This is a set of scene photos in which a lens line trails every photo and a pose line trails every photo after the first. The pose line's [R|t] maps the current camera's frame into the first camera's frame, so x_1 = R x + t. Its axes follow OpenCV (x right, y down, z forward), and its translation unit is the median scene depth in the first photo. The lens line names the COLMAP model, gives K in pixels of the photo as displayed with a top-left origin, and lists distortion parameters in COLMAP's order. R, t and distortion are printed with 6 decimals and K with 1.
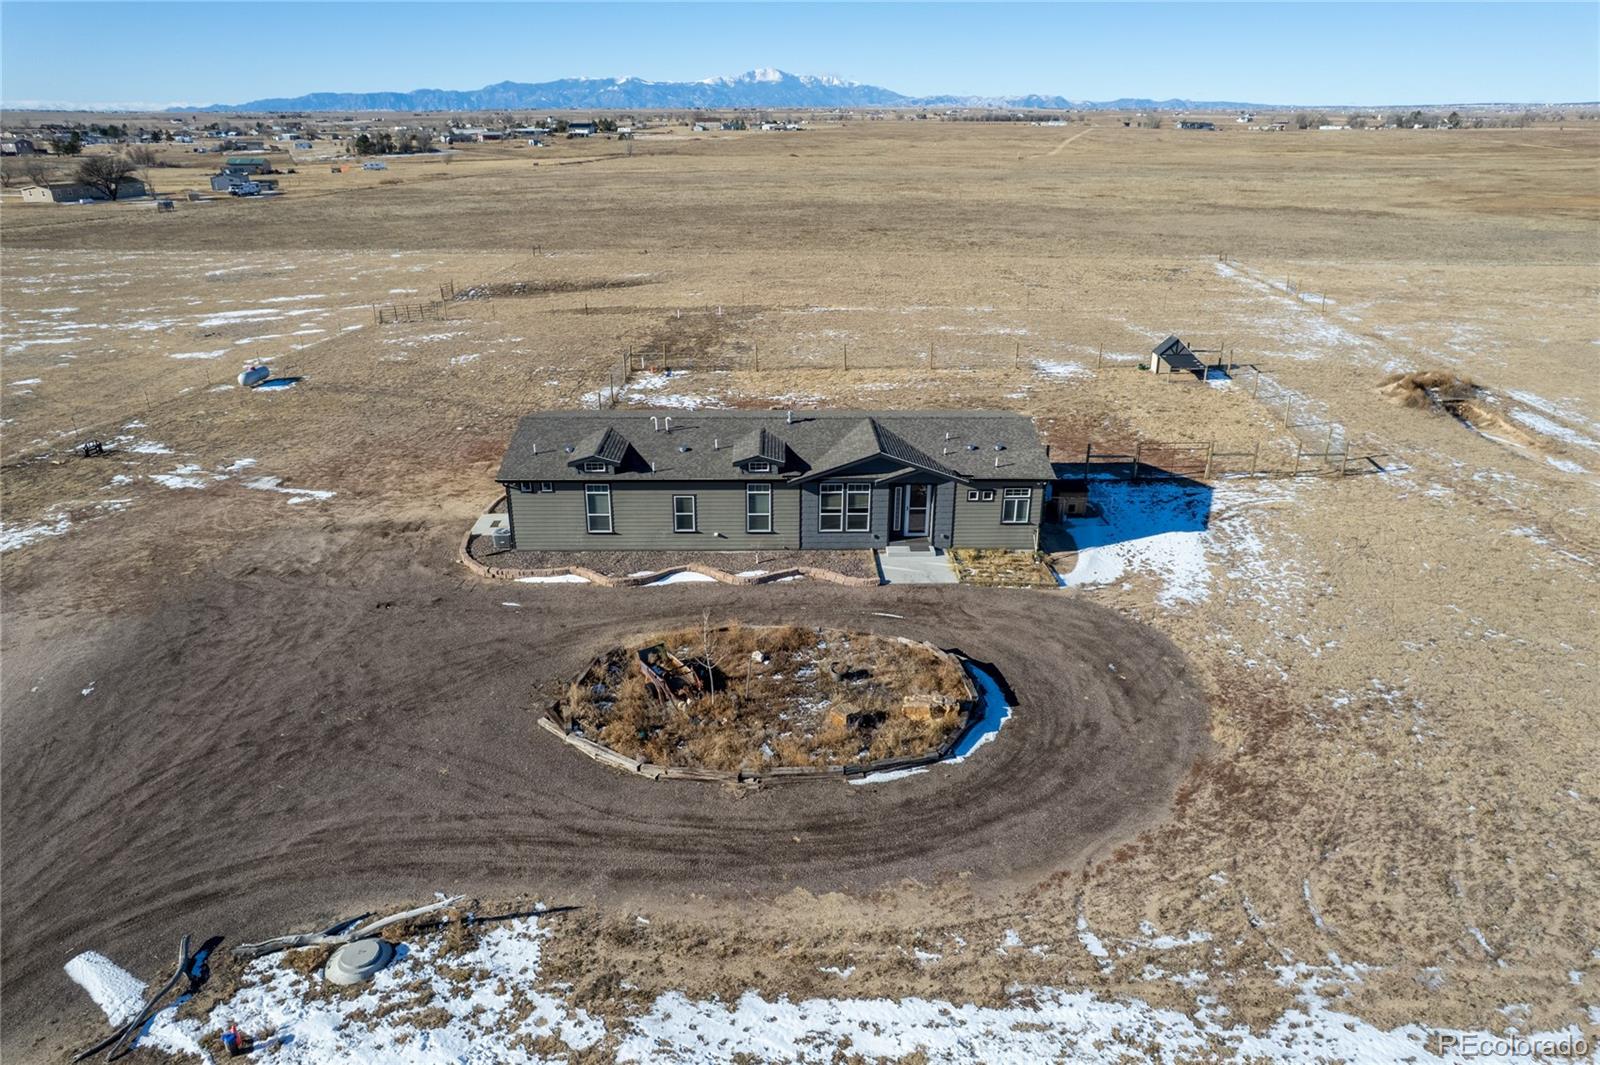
lens RADIAL K [[1032.7, 0, 807.5], [0, 1032.7, 533.9], [0, 0, 1]] dist [-0.085200, 0.079180]
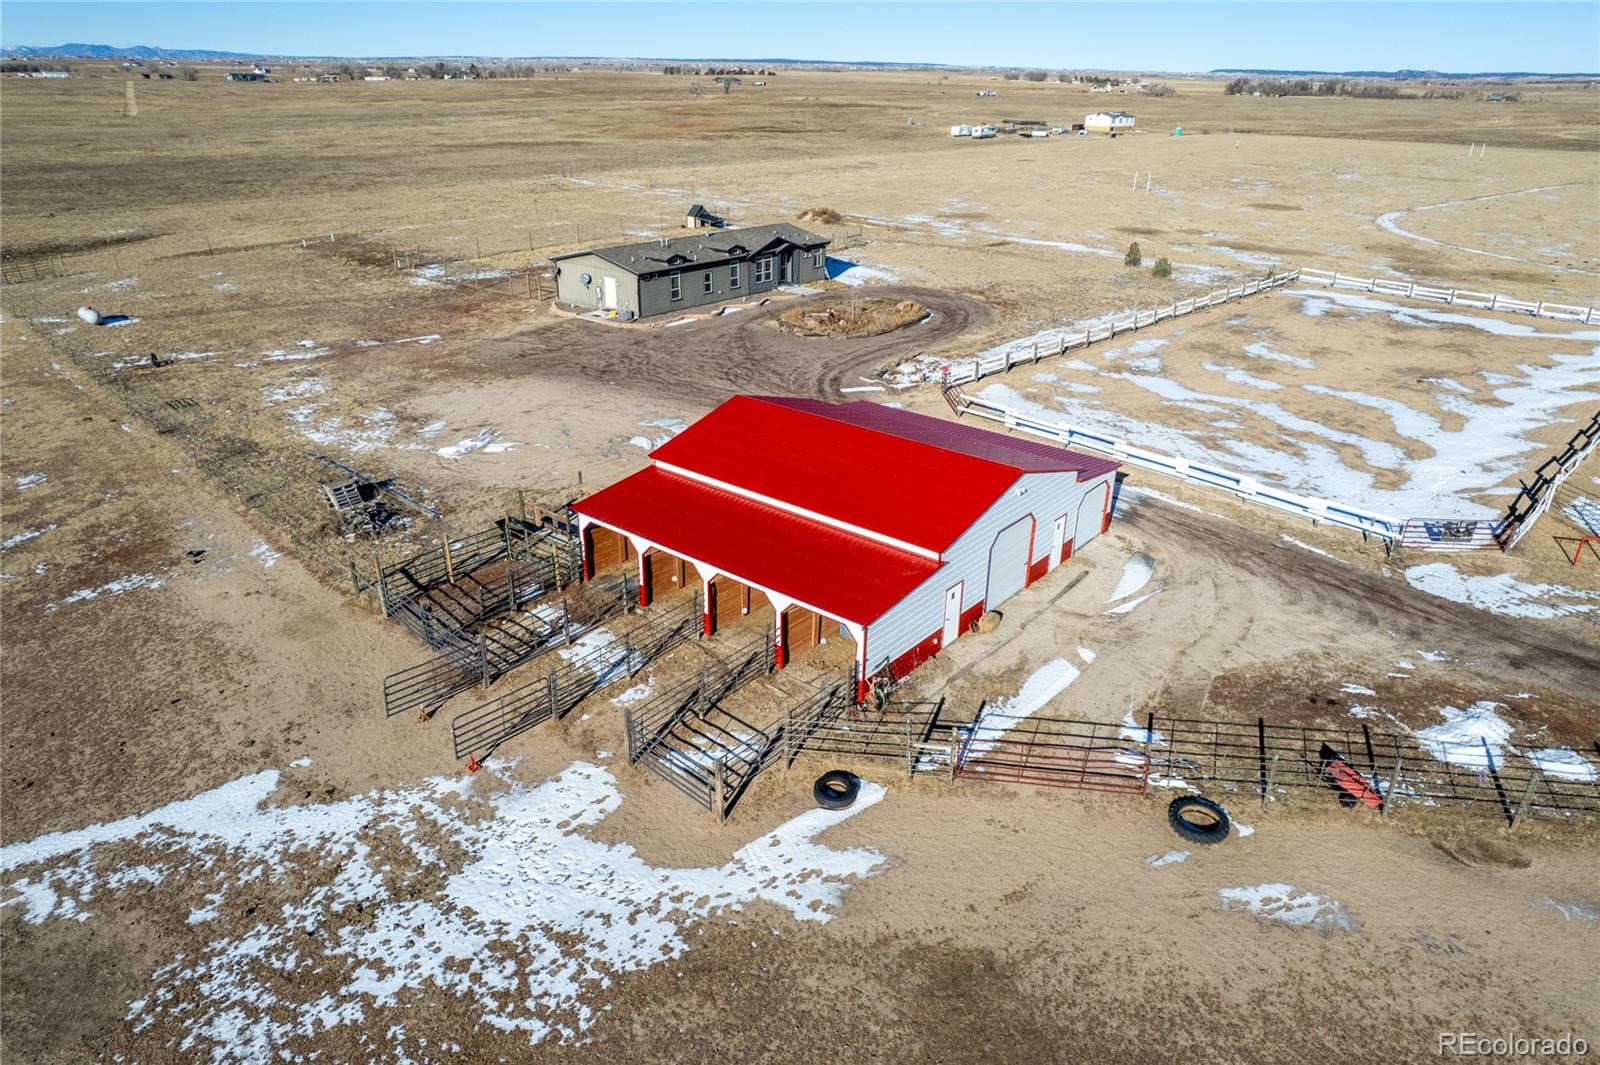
lens RADIAL K [[1032.7, 0, 807.5], [0, 1032.7, 533.9], [0, 0, 1]] dist [-0.085200, 0.079180]
pose [[0.652327, -0.307612, 0.692708, -1.433263], [0.278945, 0.947228, 0.157953, 0.169260], [-0.704741, 0.090191, 0.703709, -0.412582]]
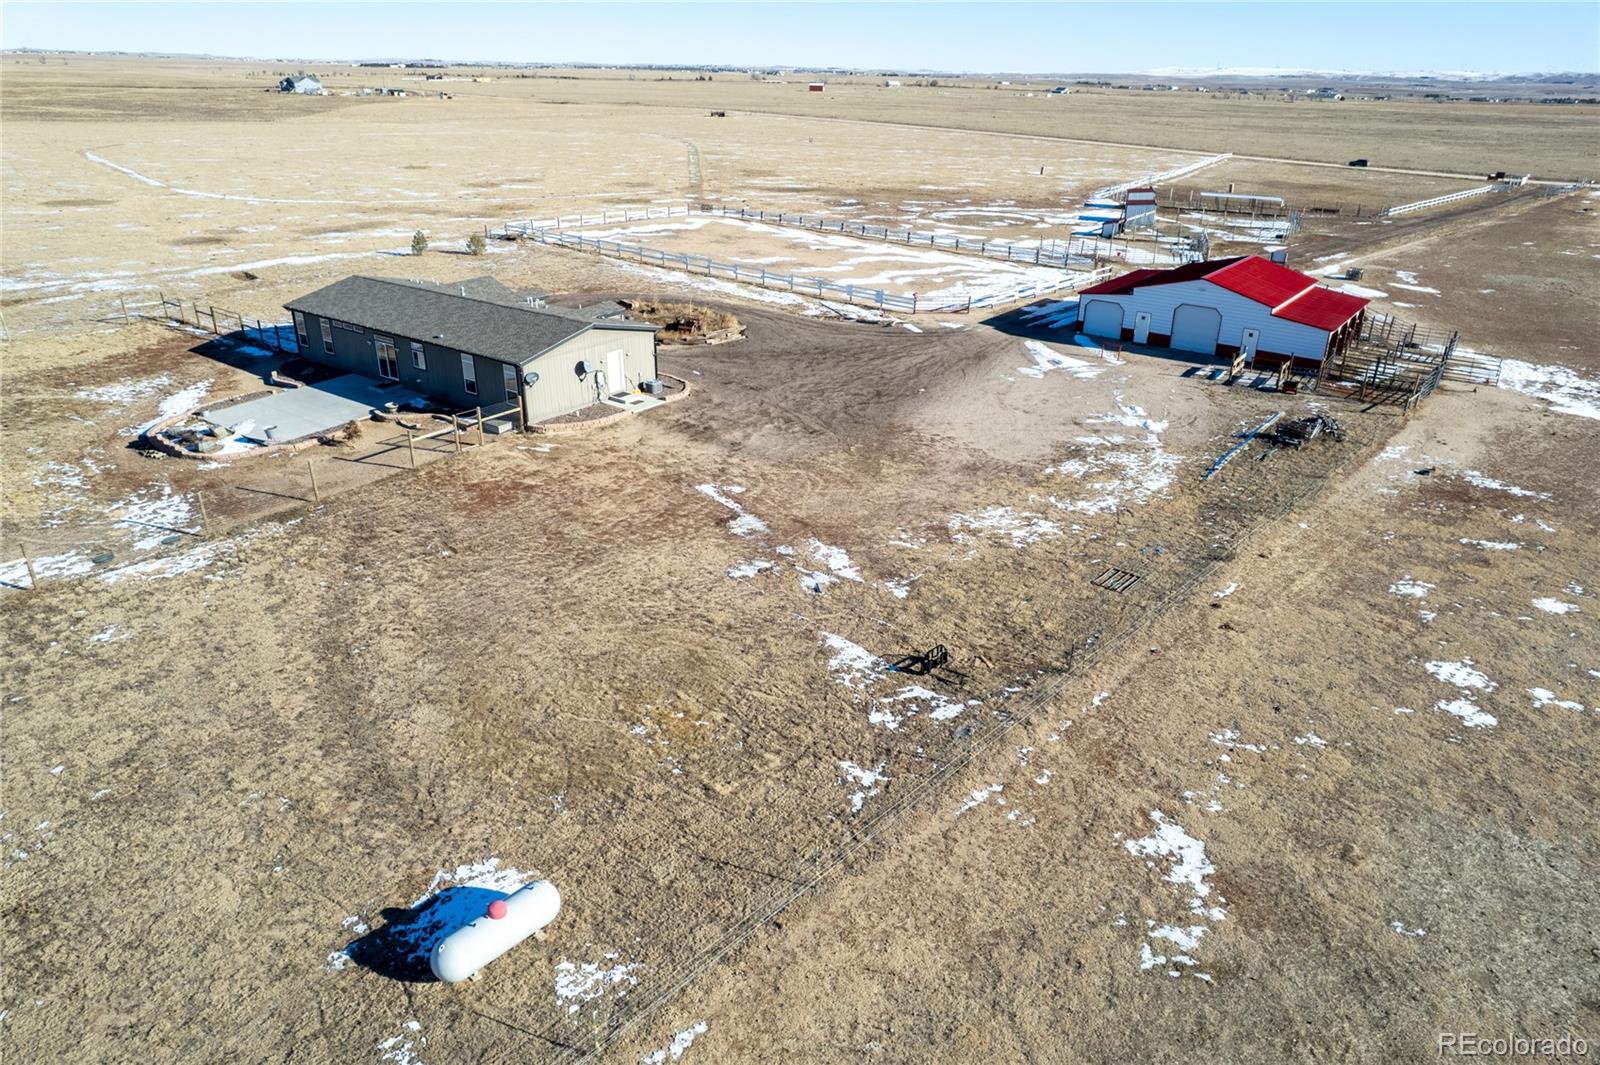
lens RADIAL K [[1032.7, 0, 807.5], [0, 1032.7, 533.9], [0, 0, 1]] dist [-0.085200, 0.079180]
pose [[-0.787783, -0.271372, 0.552951, -1.266282], [0.214618, 0.720528, 0.659377, -0.708555], [-0.577353, 0.638120, -0.509379, 1.714962]]
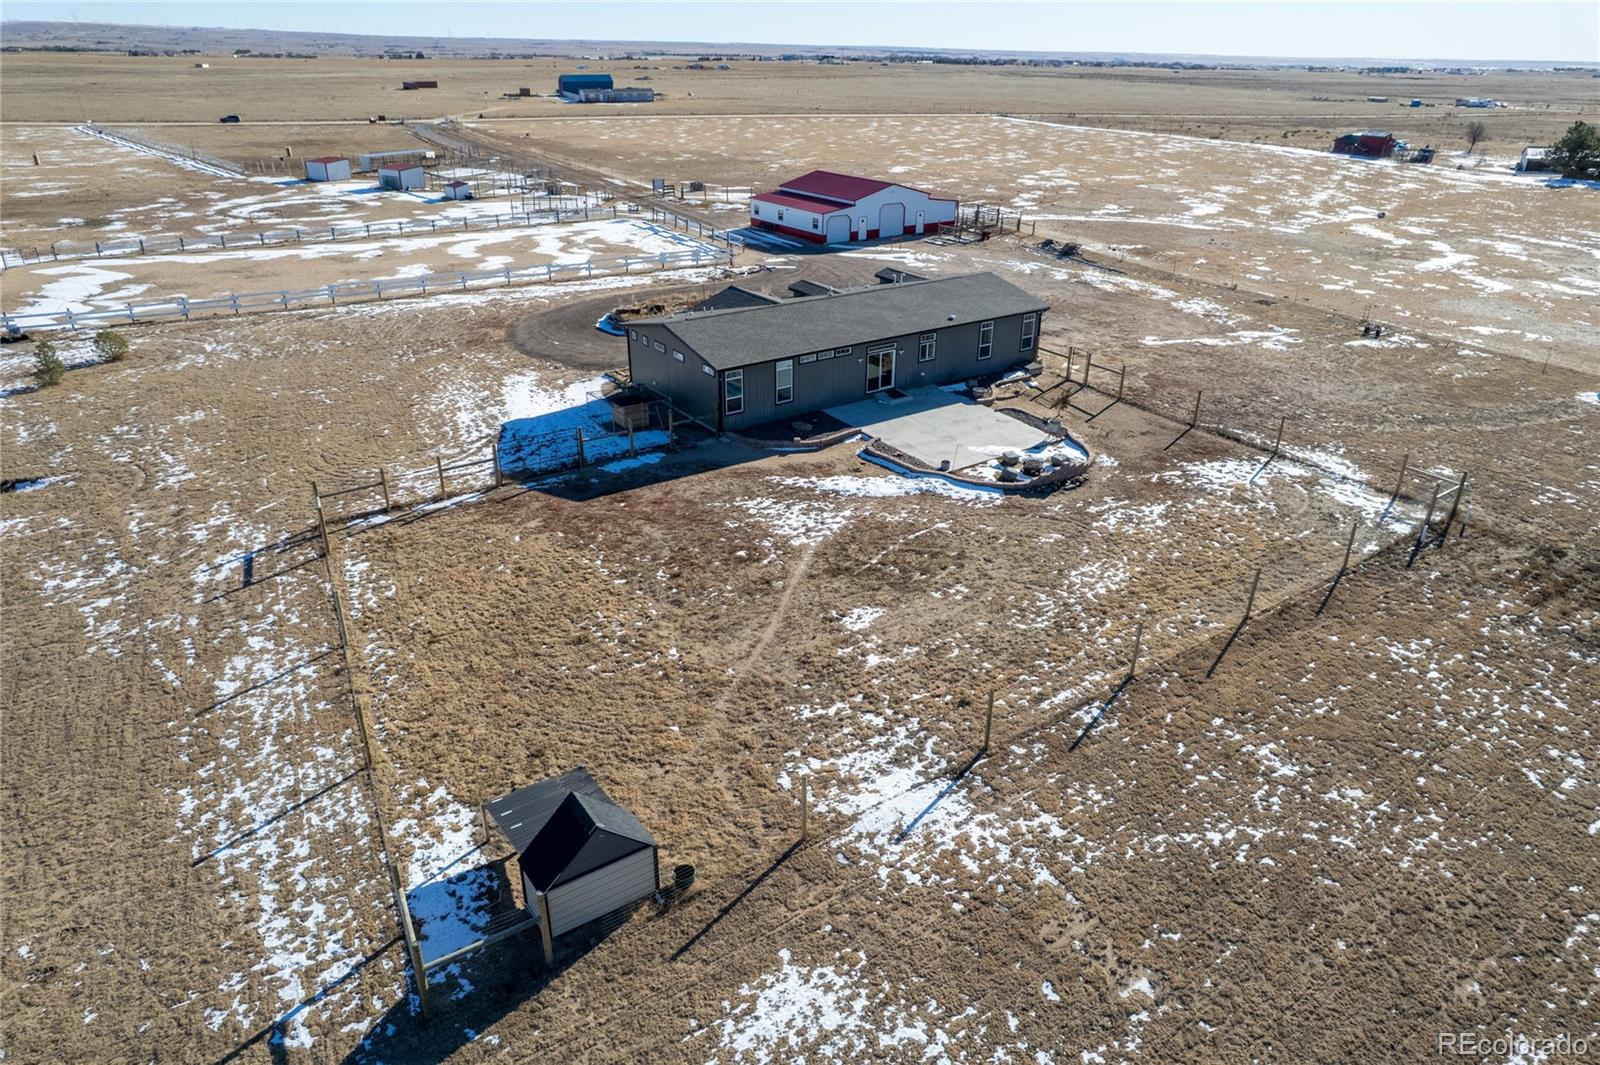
lens RADIAL K [[1032.7, 0, 807.5], [0, 1032.7, 533.9], [0, 0, 1]] dist [-0.085200, 0.079180]
pose [[-0.829108, 0.229242, -0.509929, 0.758082], [-0.227237, 0.695166, 0.681988, -0.803332], [0.510826, 0.681317, -0.524275, 1.954448]]
